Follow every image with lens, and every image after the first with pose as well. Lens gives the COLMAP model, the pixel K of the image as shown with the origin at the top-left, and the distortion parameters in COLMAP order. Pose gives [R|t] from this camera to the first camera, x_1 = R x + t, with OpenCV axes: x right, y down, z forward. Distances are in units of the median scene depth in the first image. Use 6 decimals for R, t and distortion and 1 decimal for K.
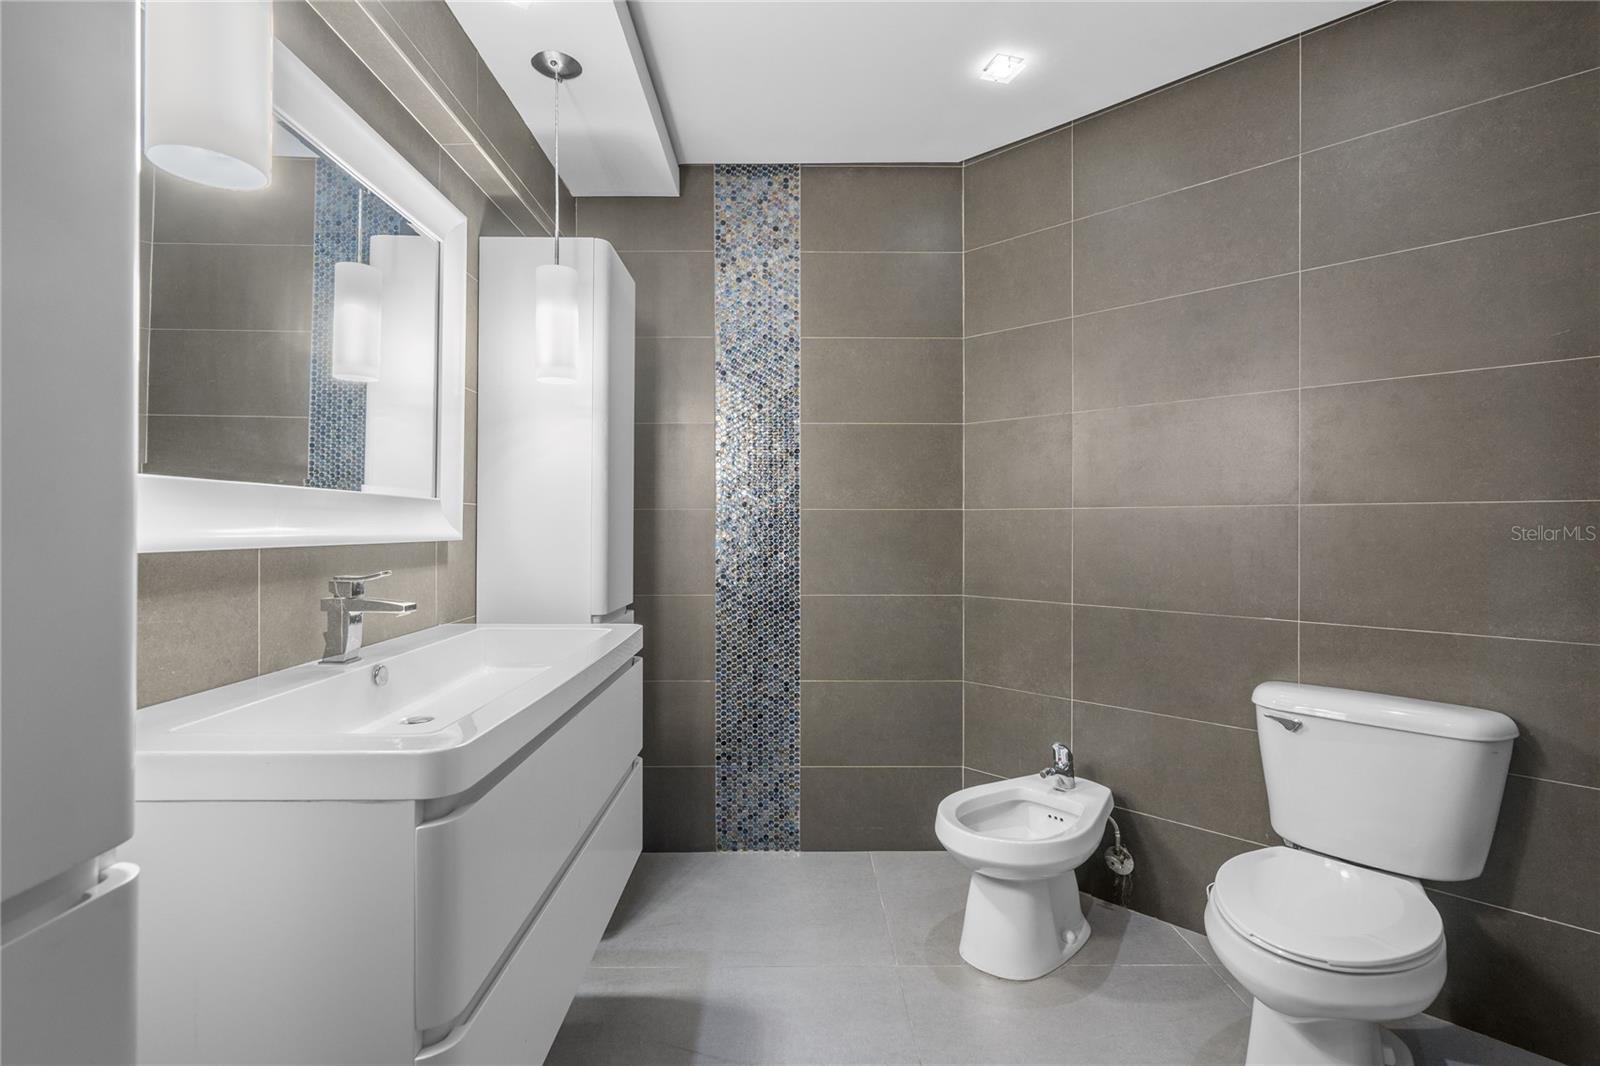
lens RADIAL K [[775.3, 0, 799.0], [0, 775.3, 526.1], [0, 0, 1]] dist [-0.001608, -0.000081]
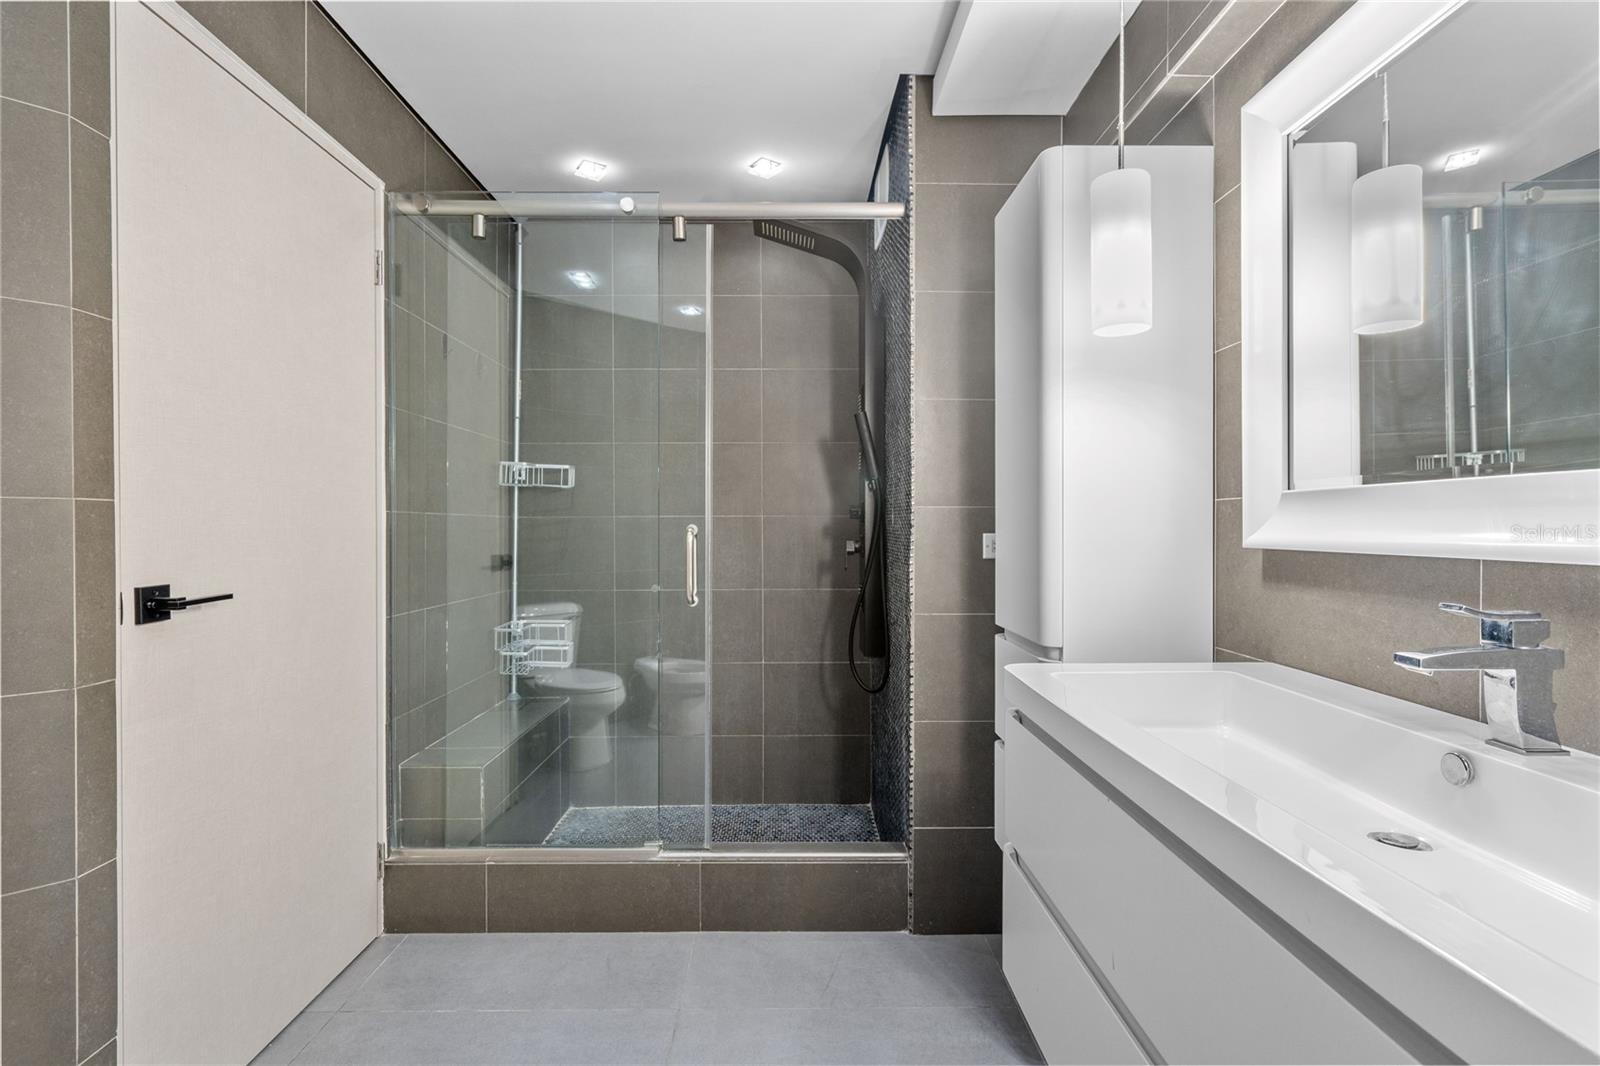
lens RADIAL K [[775.3, 0, 799.0], [0, 775.3, 526.1], [0, 0, 1]] dist [-0.001608, -0.000081]
pose [[-0.999974, 0.003008, 0.006489, -0.022490], [0.003012, 0.999995, 0.000575, -0.007264], [-0.006487, 0.000595, -0.999979, 1.963790]]
